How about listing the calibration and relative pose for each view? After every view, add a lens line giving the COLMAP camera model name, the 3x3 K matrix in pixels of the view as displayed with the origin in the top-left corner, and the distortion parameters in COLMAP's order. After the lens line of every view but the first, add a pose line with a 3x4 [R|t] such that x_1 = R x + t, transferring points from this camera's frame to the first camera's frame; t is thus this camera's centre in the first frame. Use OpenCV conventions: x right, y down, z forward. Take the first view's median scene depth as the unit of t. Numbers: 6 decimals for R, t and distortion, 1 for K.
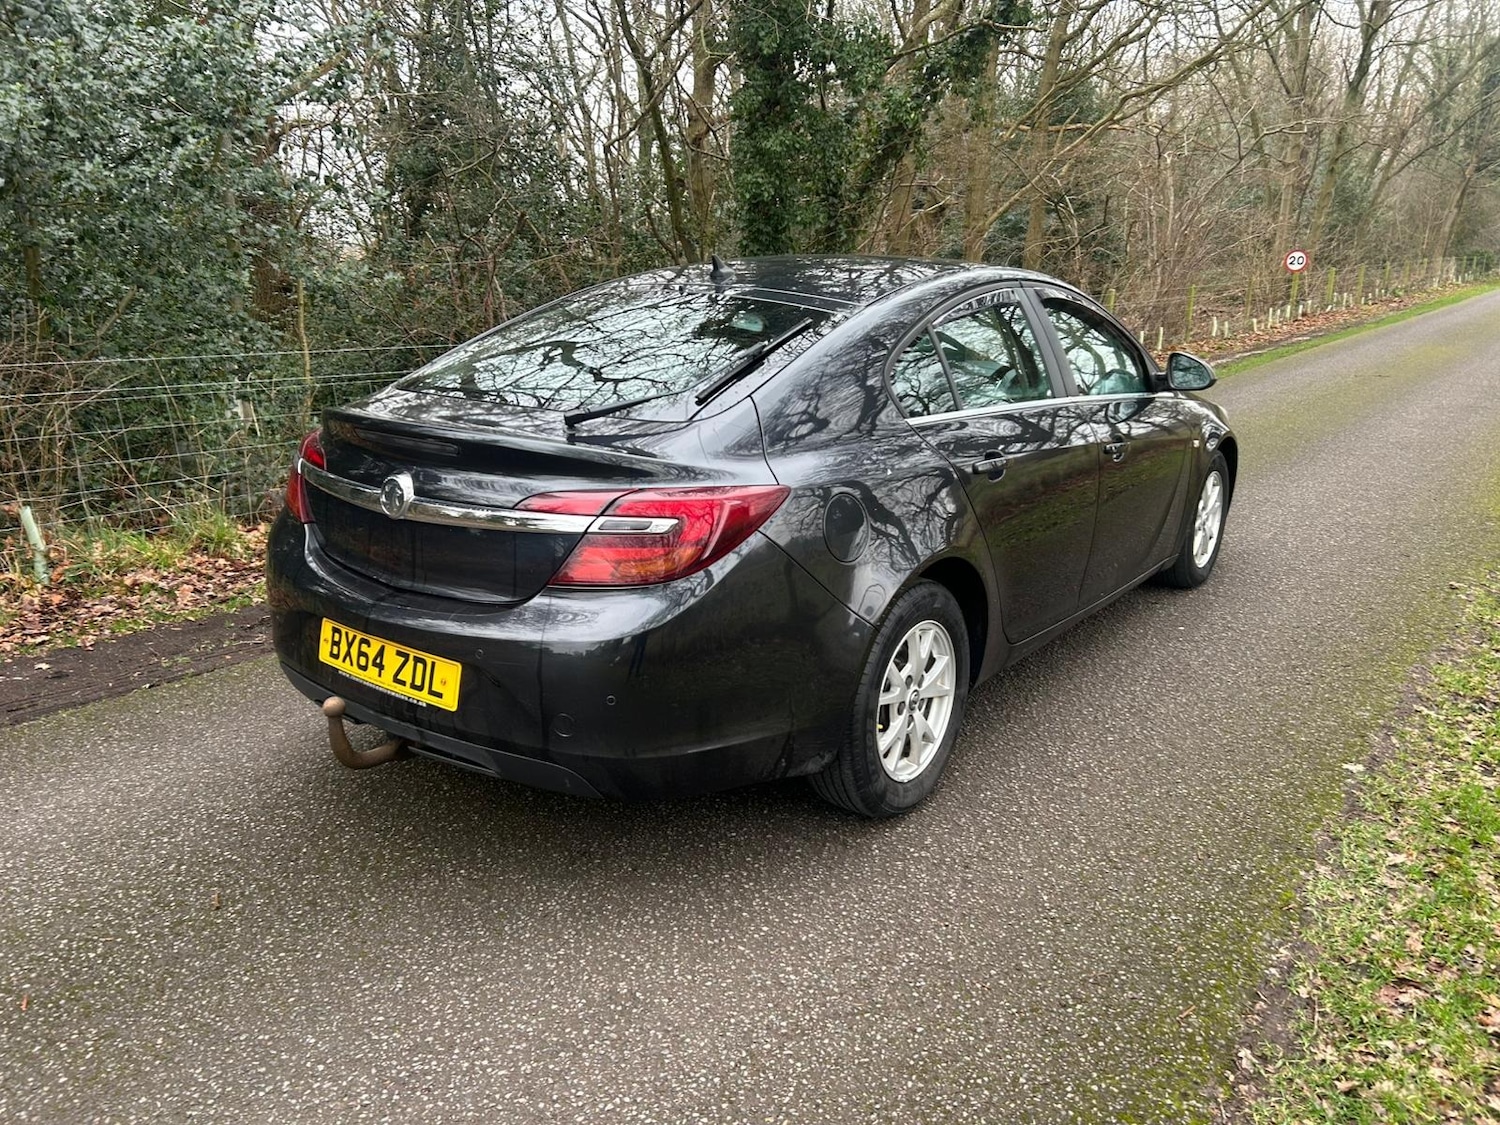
lens RADIAL K [[1147.3, 0, 744.0], [0, 1147.3, 572.1], [0, 0, 1]] dist [0.049927, -0.053856]
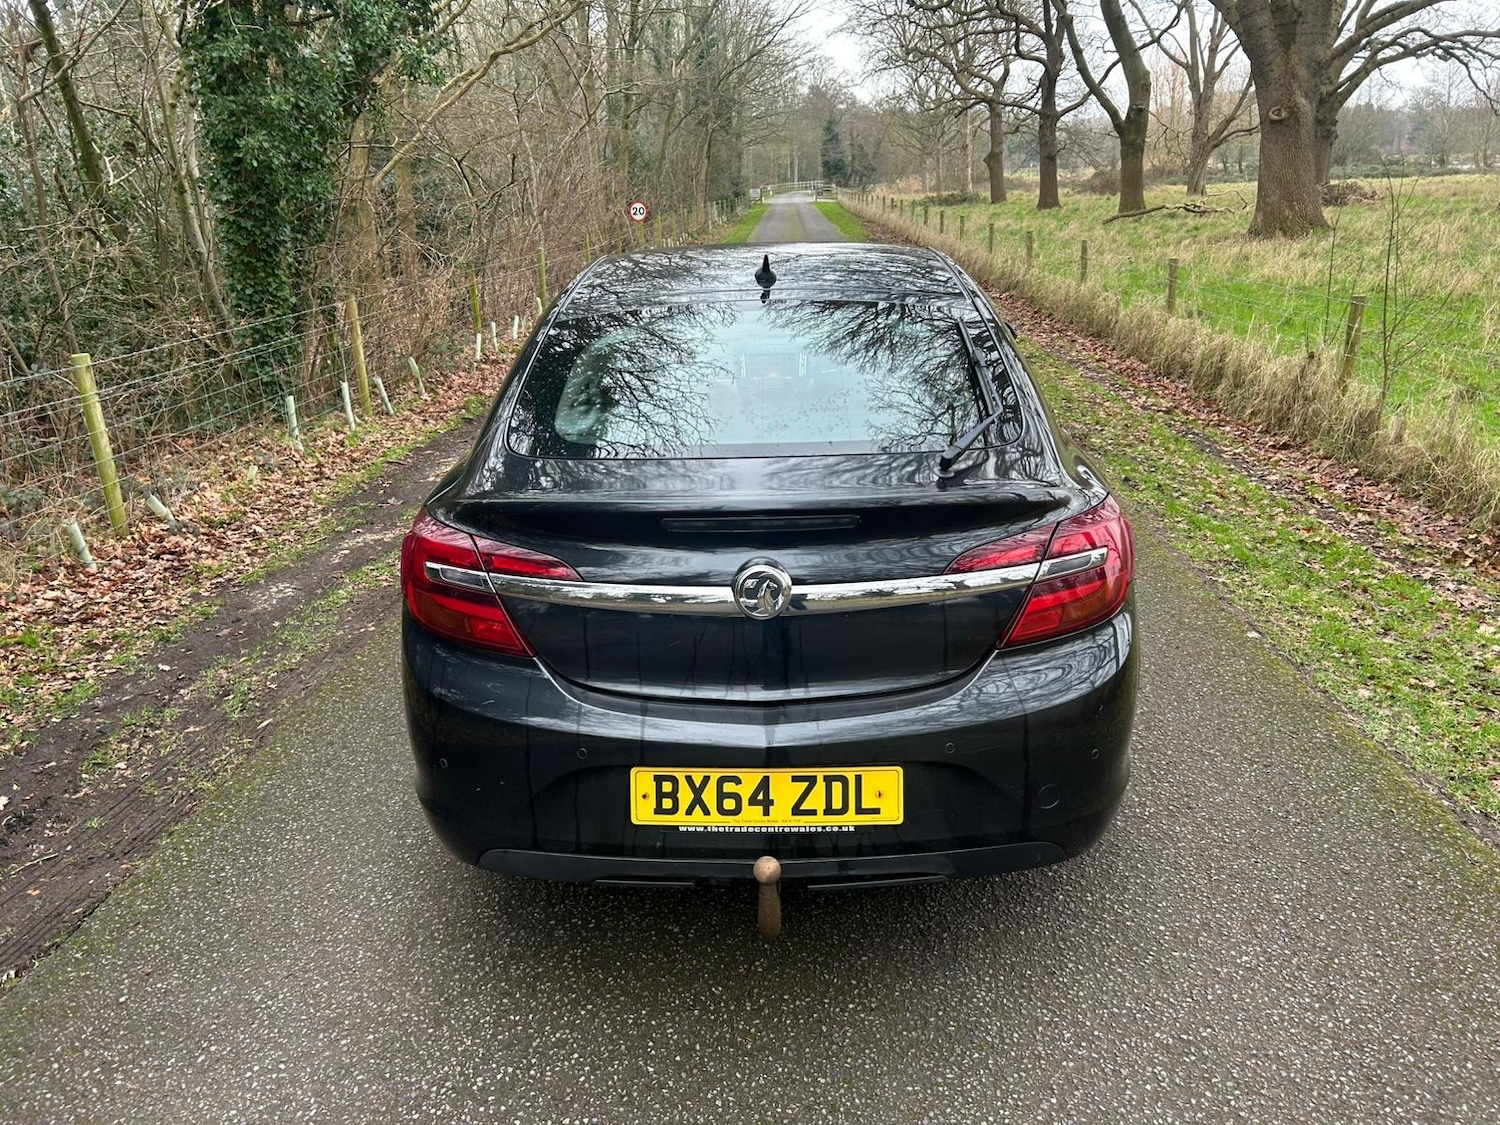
lens RADIAL K [[1147.3, 0, 745.9], [0, 1147.3, 558.2], [0, 0, 1]] dist [0.049927, -0.053856]
pose [[0.815350, -0.207724, 0.540422, -0.725233], [0.192753, 0.977564, 0.084939, -0.155585], [-0.545941, 0.034913, 0.837096, 0.330939]]
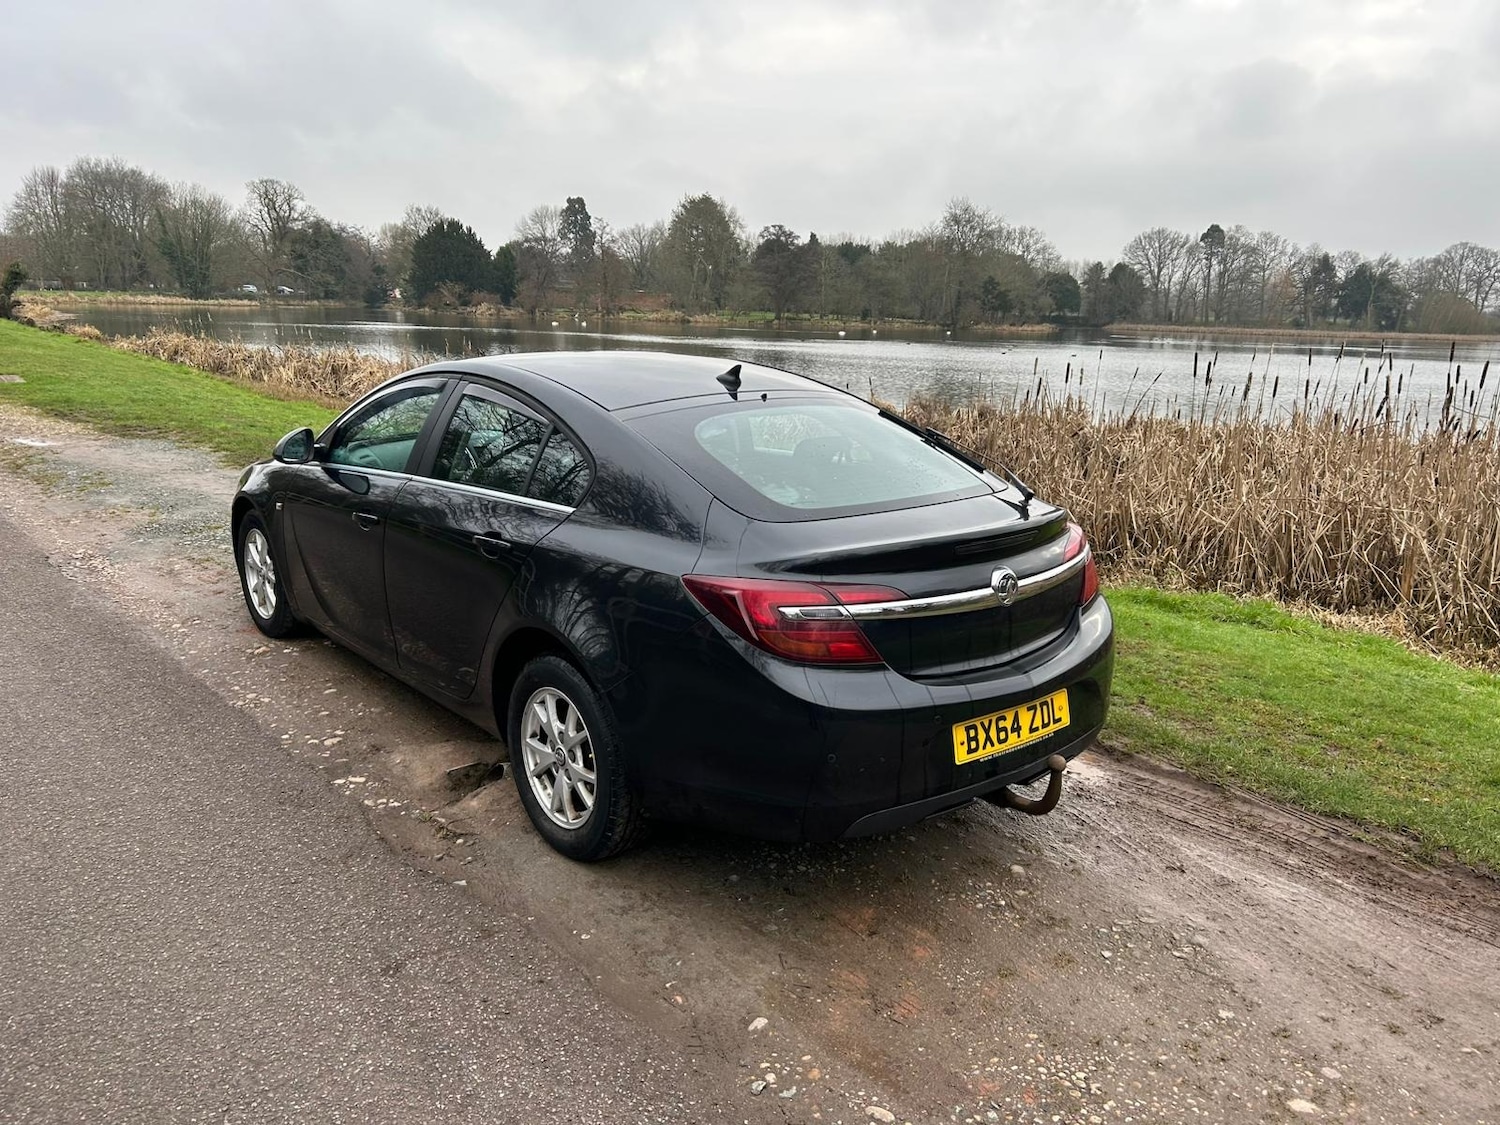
lens RADIAL K [[1147.3, 0, 744.3], [0, 1147.3, 550.8], [0, 0, 1]] dist [0.049927, -0.053856]
pose [[0.227442, -0.228220, 0.946671, -1.473523], [0.247553, 0.953763, 0.170454, -0.369939], [-0.941800, 0.195583, 0.273422, 0.905389]]
